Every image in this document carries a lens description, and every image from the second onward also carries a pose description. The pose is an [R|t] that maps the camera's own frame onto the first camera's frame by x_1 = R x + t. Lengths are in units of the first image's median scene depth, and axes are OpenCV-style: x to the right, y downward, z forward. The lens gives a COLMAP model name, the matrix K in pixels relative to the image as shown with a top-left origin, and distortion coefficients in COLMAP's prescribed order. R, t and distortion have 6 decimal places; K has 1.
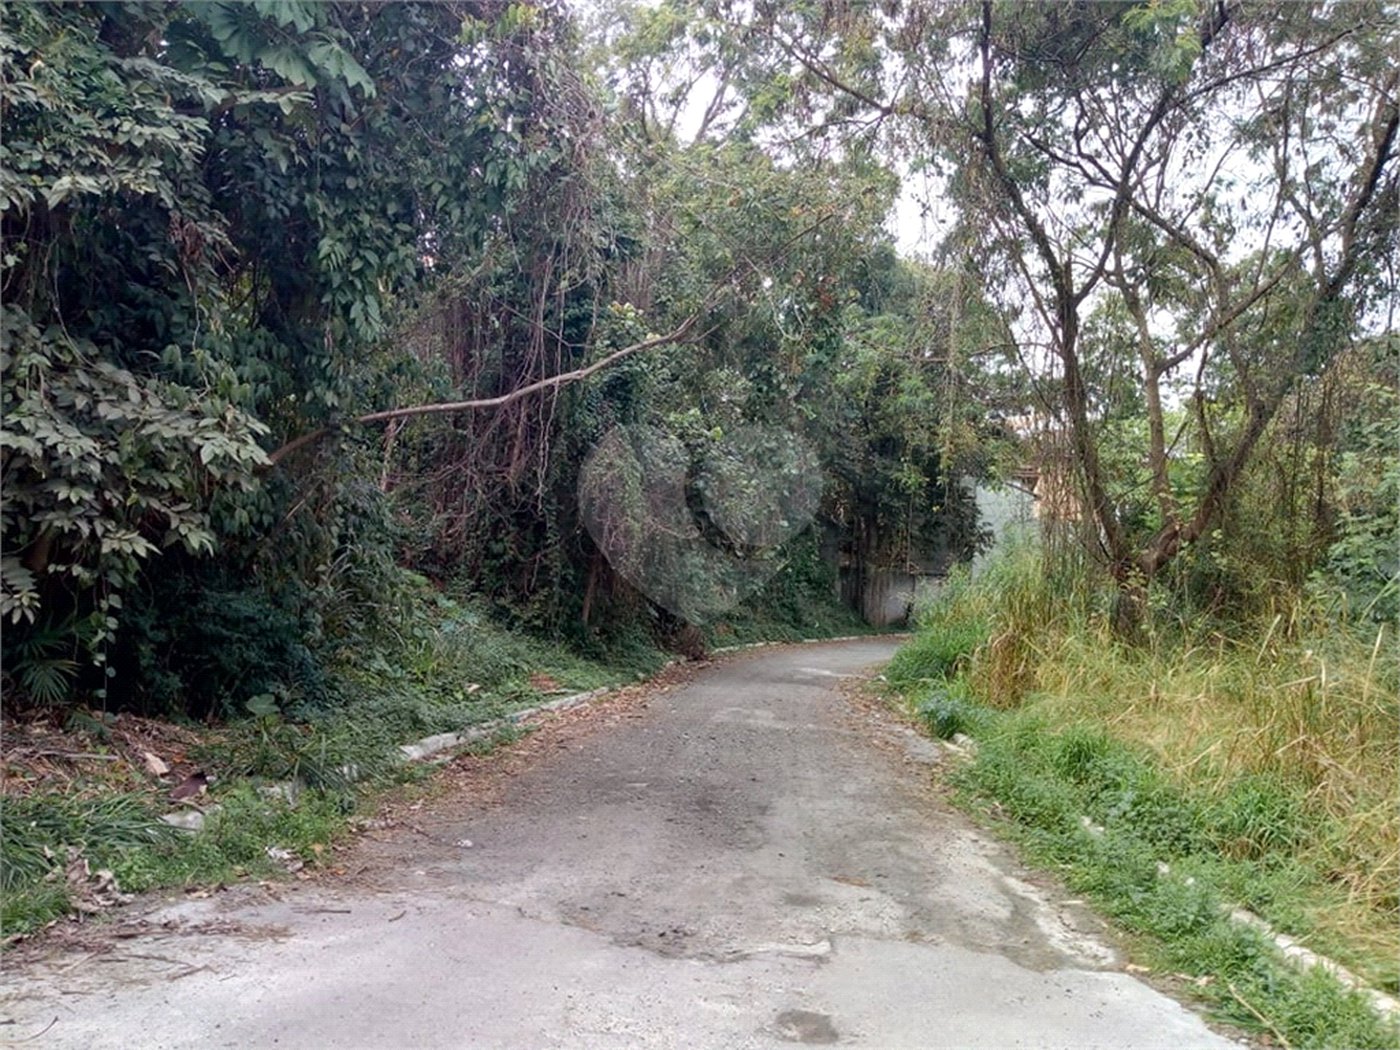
lens RADIAL K [[1088.2, 0, 623.6], [0, 1088.2, 524.2], [0, 0, 1]] dist [0.000394, -0.000939]
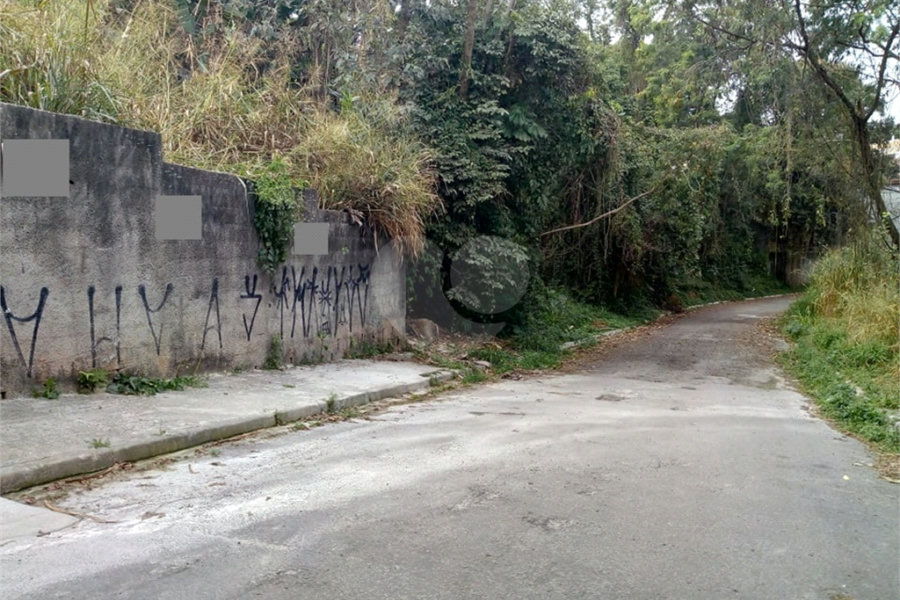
lens RADIAL K [[705.6, 0, 448.1], [0, 705.6, 287.0], [0, 0, 1]] dist [0.077289, -0.117125]
pose [[0.965959, -0.059068, -0.251860, -0.003654], [0.077769, 0.994854, 0.064949, -0.035510], [0.246728, -0.082325, 0.965582, -0.332243]]
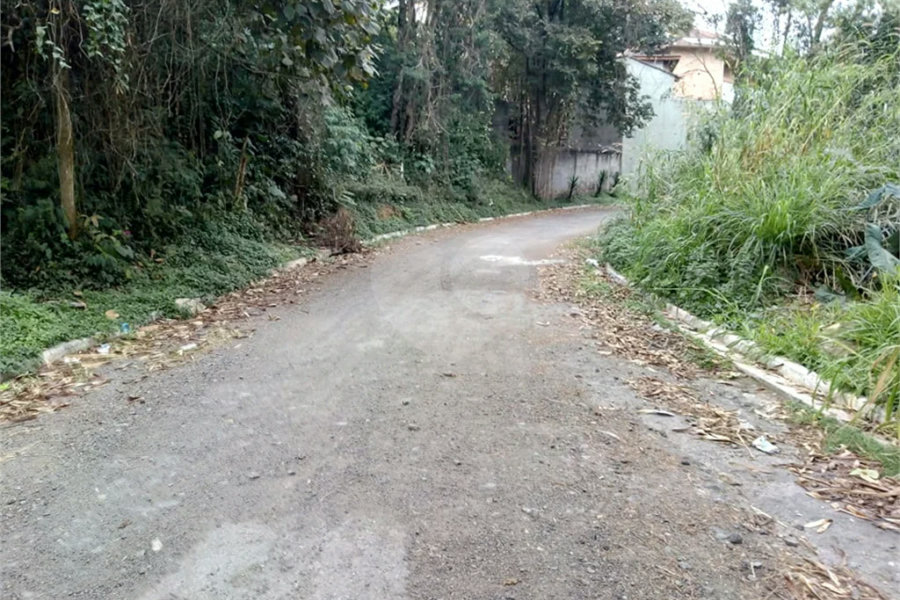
lens RADIAL K [[705.6, 0, 448.1], [0, 705.6, 287.0], [0, 0, 1]] dist [0.077289, -0.117125]
pose [[0.989973, -0.074743, 0.119861, 0.102068], [0.050219, 0.979334, 0.195917, 0.072022], [-0.132027, -0.187933, 0.973268, 0.664241]]
